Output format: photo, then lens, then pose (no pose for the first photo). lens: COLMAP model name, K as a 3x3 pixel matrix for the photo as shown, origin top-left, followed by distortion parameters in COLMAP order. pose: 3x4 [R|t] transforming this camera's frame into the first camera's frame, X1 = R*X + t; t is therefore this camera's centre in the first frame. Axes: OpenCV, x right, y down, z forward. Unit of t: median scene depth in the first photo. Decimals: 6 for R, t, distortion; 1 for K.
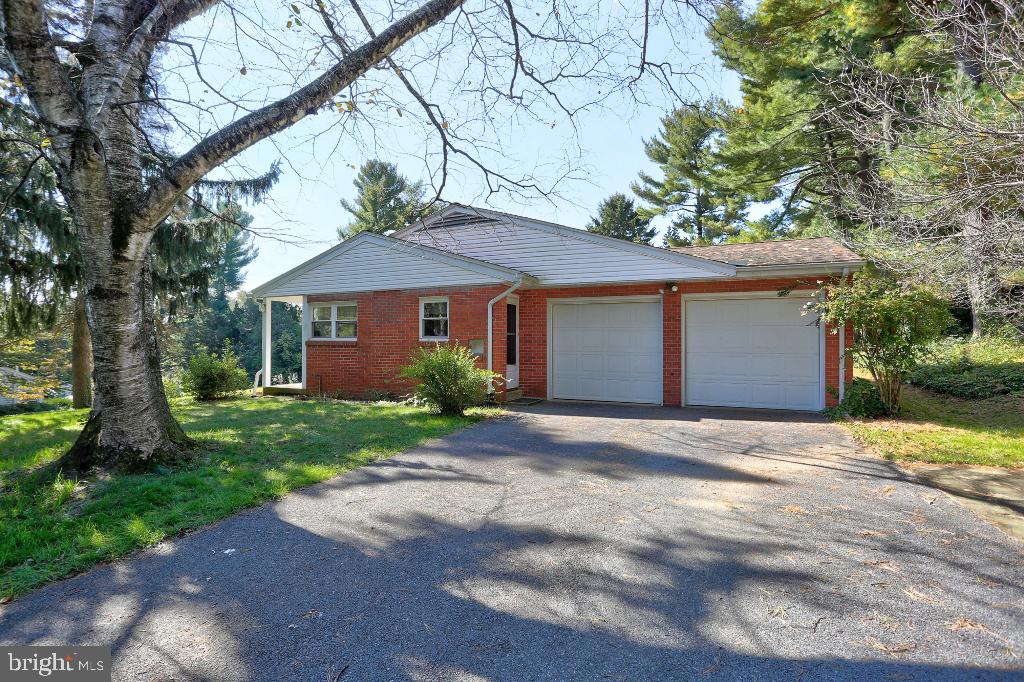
lens RADIAL K [[506.2, 0, 522.1], [0, 506.2, 337.9], [0, 0, 1]] dist [-0.093465, 0.038427]
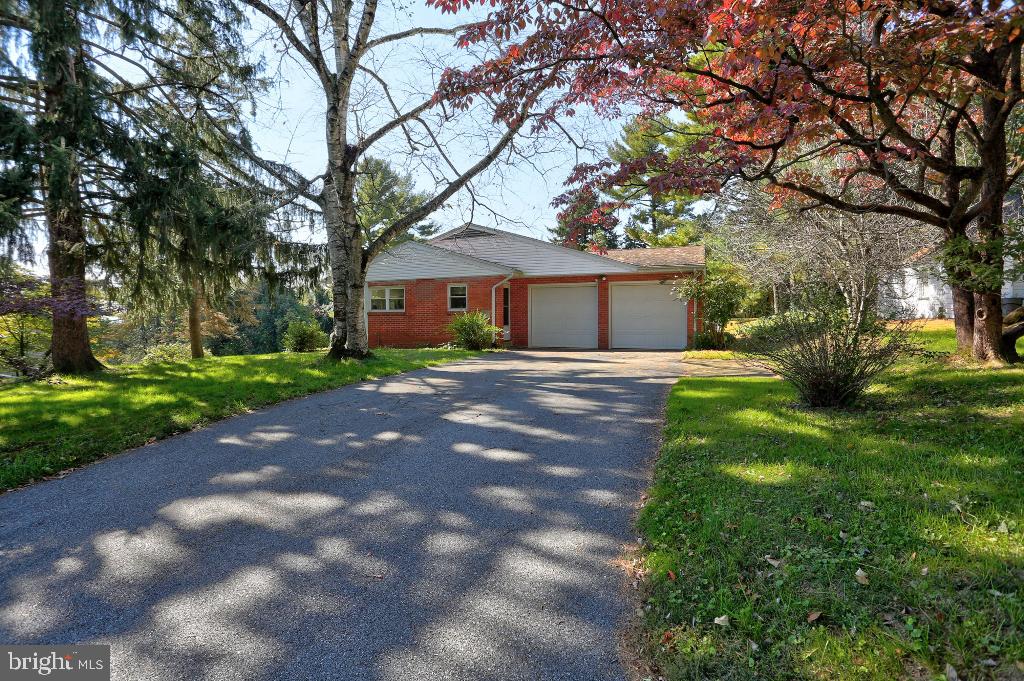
lens RADIAL K [[506.2, 0, 522.1], [0, 506.2, 337.4], [0, 0, 1]] dist [-0.093465, 0.038427]
pose [[0.998656, -0.005881, 0.051493, -0.052378], [0.003864, 0.999225, 0.039178, 0.027425], [-0.051684, -0.038926, 0.997905, -0.593925]]
